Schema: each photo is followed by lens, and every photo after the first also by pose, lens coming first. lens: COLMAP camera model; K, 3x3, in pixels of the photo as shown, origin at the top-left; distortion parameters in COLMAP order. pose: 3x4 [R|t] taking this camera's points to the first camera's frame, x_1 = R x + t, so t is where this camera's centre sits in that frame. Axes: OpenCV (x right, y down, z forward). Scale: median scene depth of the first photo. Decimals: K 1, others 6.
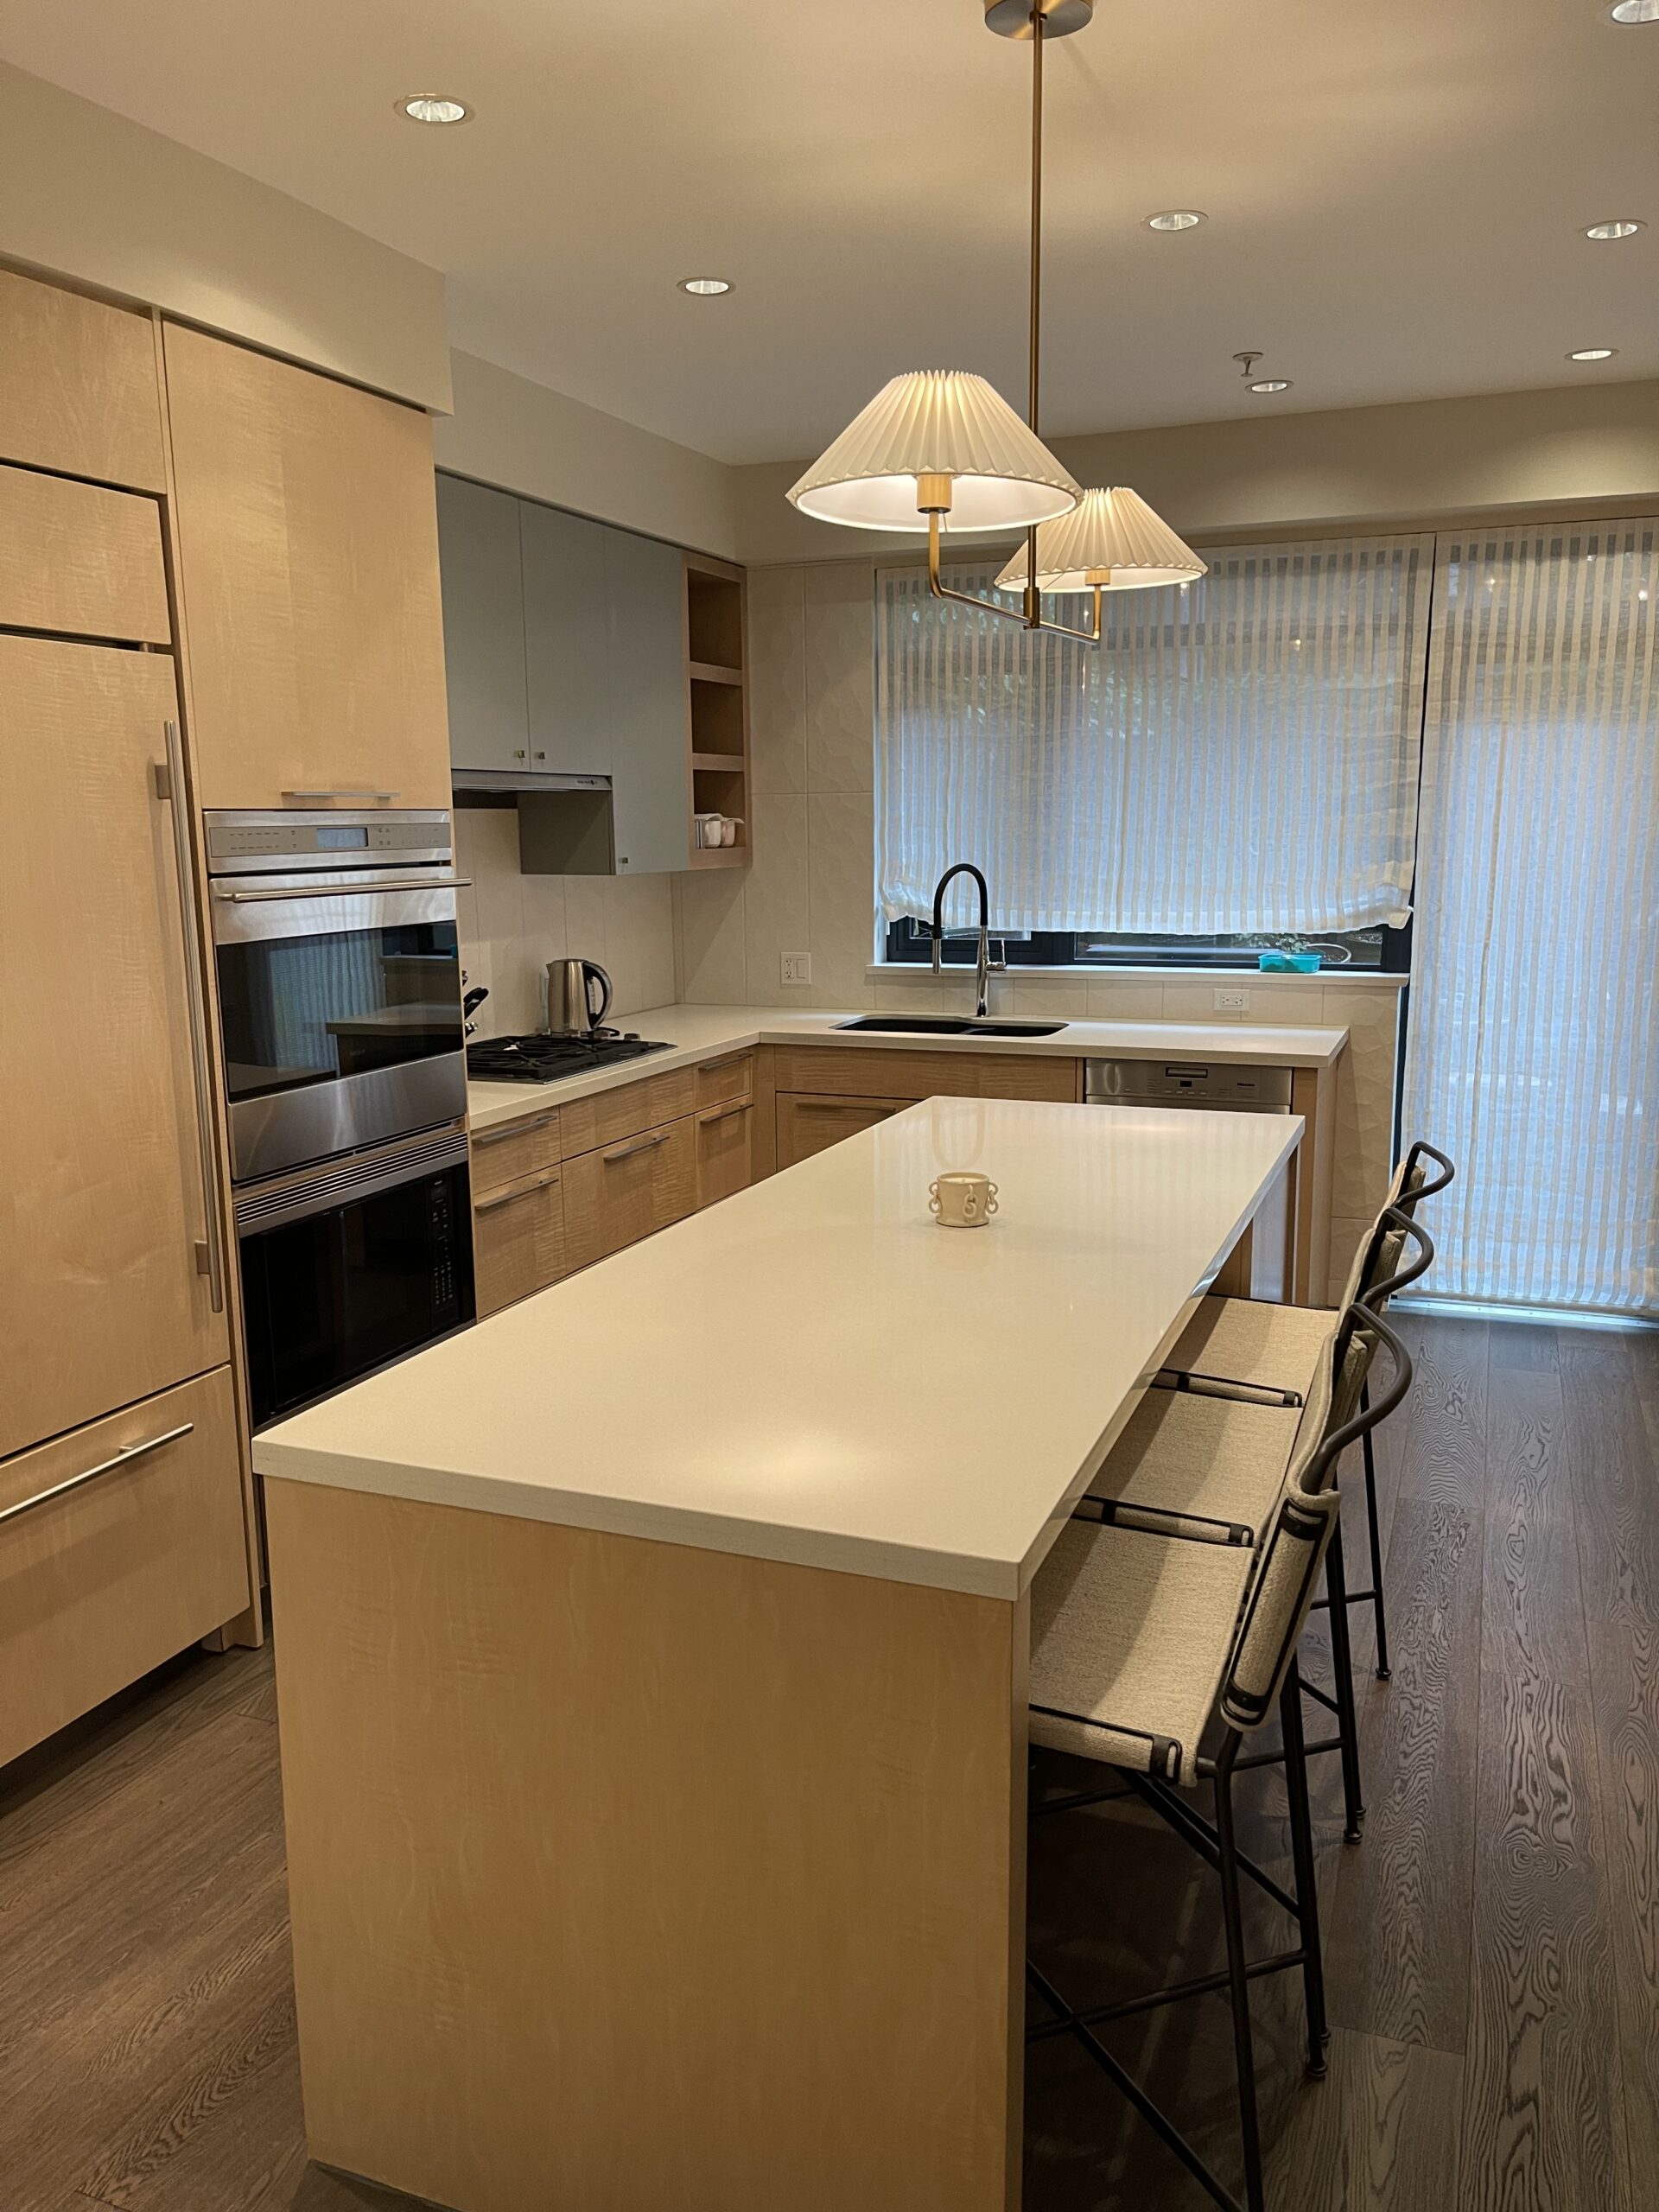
lens RADIAL K [[1684.4, 0, 816.7], [0, 1684.4, 1111.8], [0, 0, 1]] dist [0.053998, -0.064512]
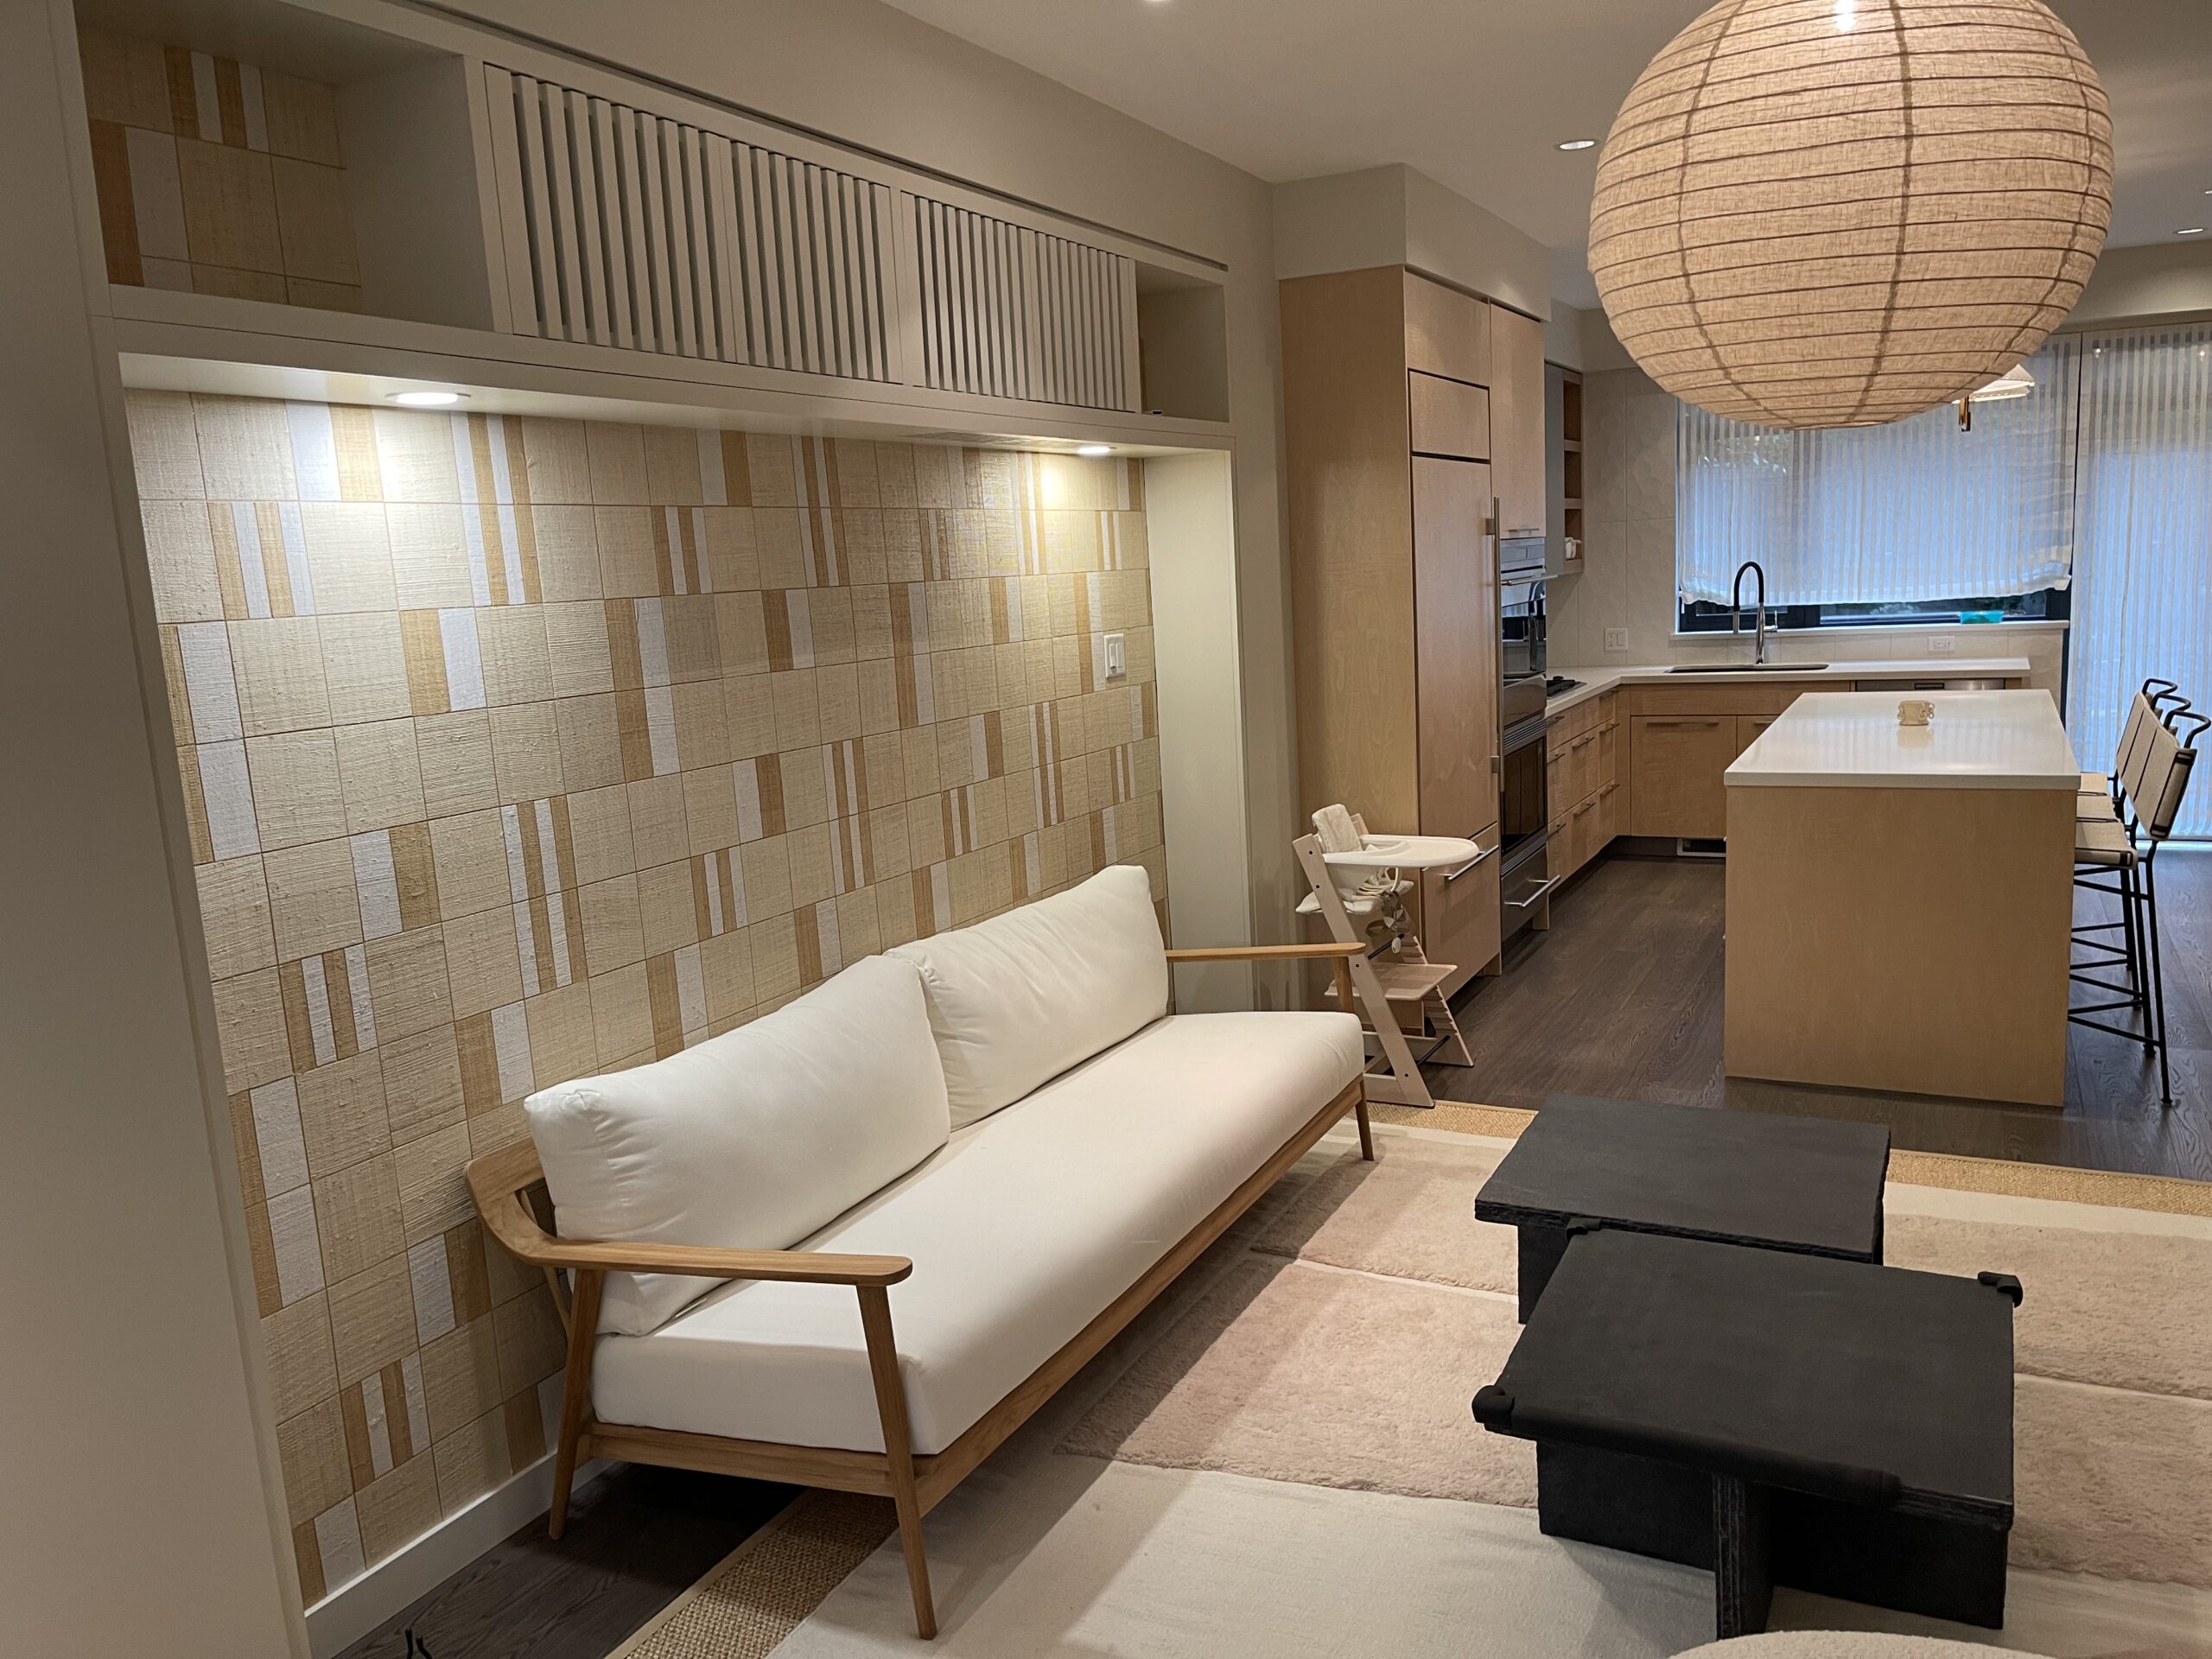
lens RADIAL K [[1684.4, 0, 1105.7], [0, 1684.4, 828.2], [0, 0, 1]] dist [0.053998, -0.064512]
pose [[0.995044, -0.029443, -0.094978, -0.367000], [0.027954, 0.999465, -0.016969, 0.106060], [0.095427, 0.014229, 0.995335, -0.591639]]
